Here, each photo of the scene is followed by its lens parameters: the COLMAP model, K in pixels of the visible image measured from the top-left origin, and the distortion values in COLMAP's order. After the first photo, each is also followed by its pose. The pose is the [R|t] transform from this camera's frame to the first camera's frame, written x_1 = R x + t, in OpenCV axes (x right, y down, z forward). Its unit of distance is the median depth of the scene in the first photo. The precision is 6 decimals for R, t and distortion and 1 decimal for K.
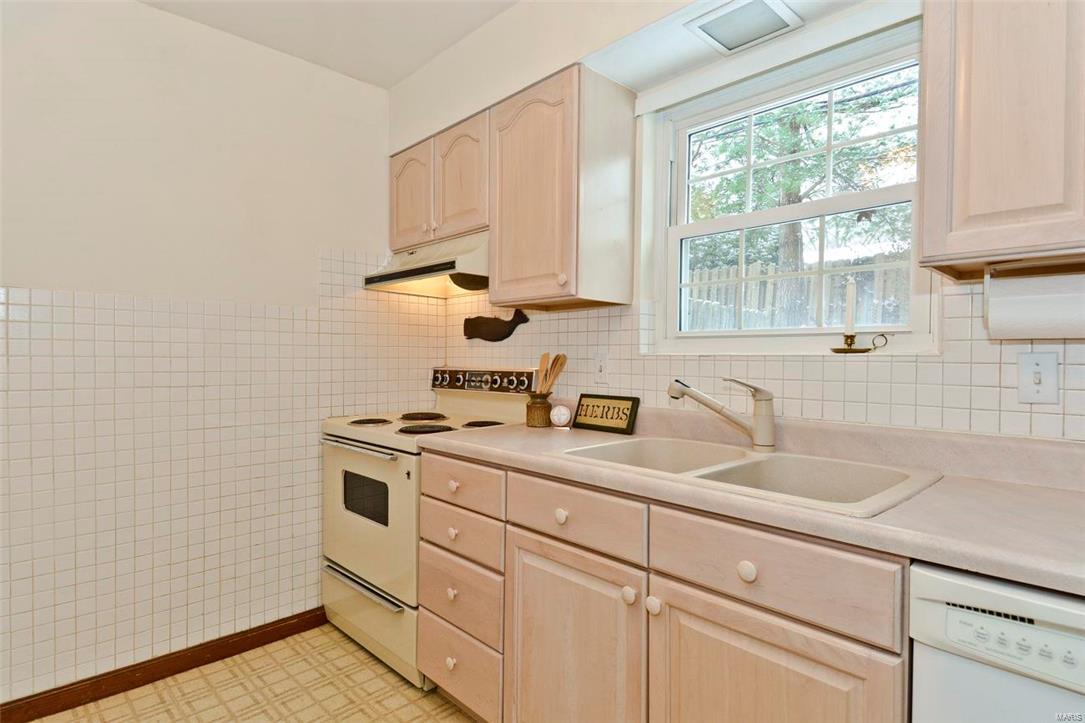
lens RADIAL K [[570.9, 0, 546.0], [0, 570.9, 369.3], [0, 0, 1]] dist [0.038293, -0.022899]
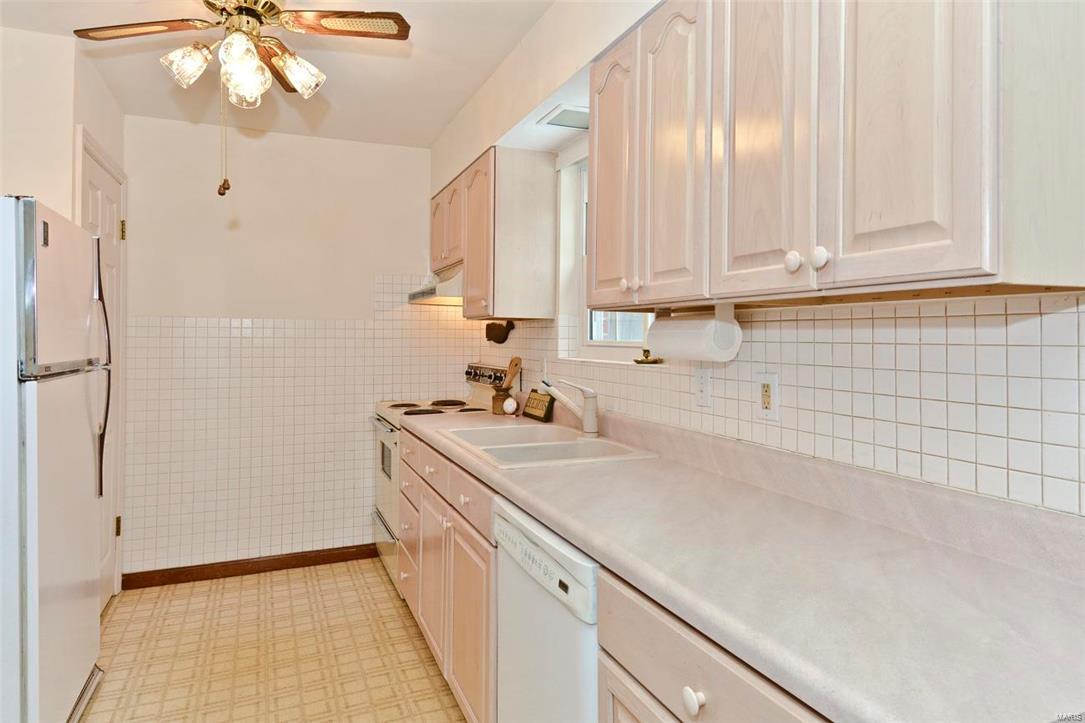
lens RADIAL K [[660.4, 0, 509.3], [0, 660.4, 329.5], [0, 0, 1]] dist [0.049915, -0.005702]
pose [[0.917575, -0.008448, -0.397473, 0.640276], [-0.006276, 0.999342, -0.035729, -0.037638], [0.397513, 0.035279, 0.916918, -0.371805]]
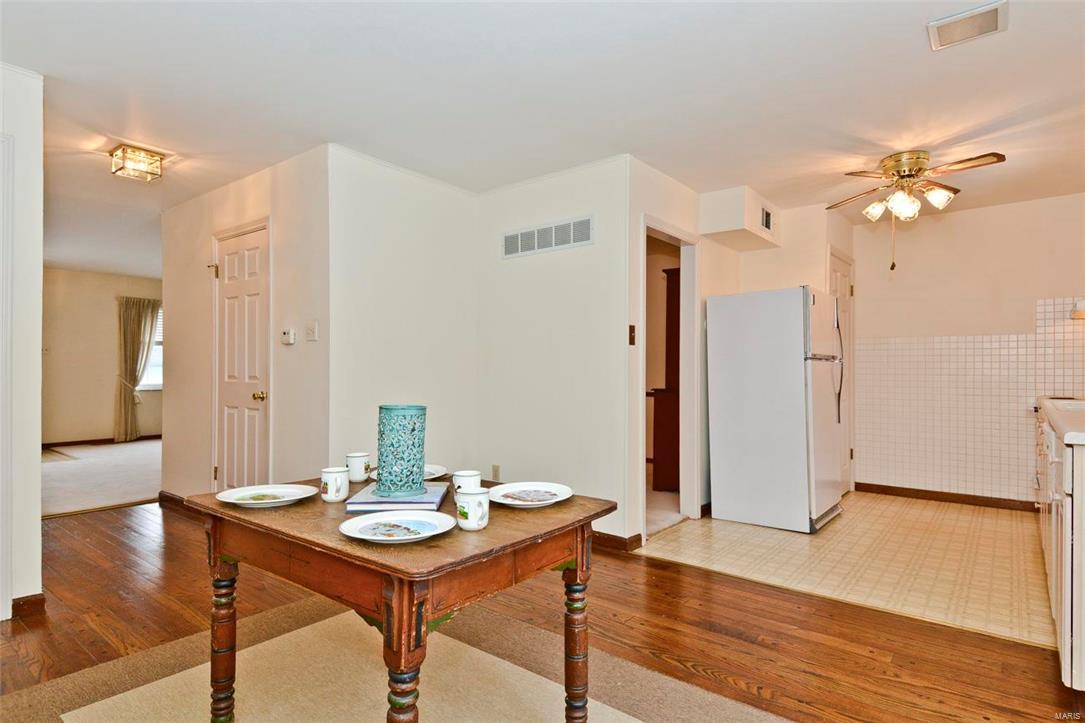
lens RADIAL K [[570.9, 0, 550.5], [0, 570.9, 364.5], [0, 0, 1]] dist [0.038293, -0.022899]
pose [[0.128450, -0.014196, -0.991614, 1.368325], [-0.028983, 0.999417, -0.018062, 0.064207], [0.991292, 0.031060, 0.127963, -0.823297]]
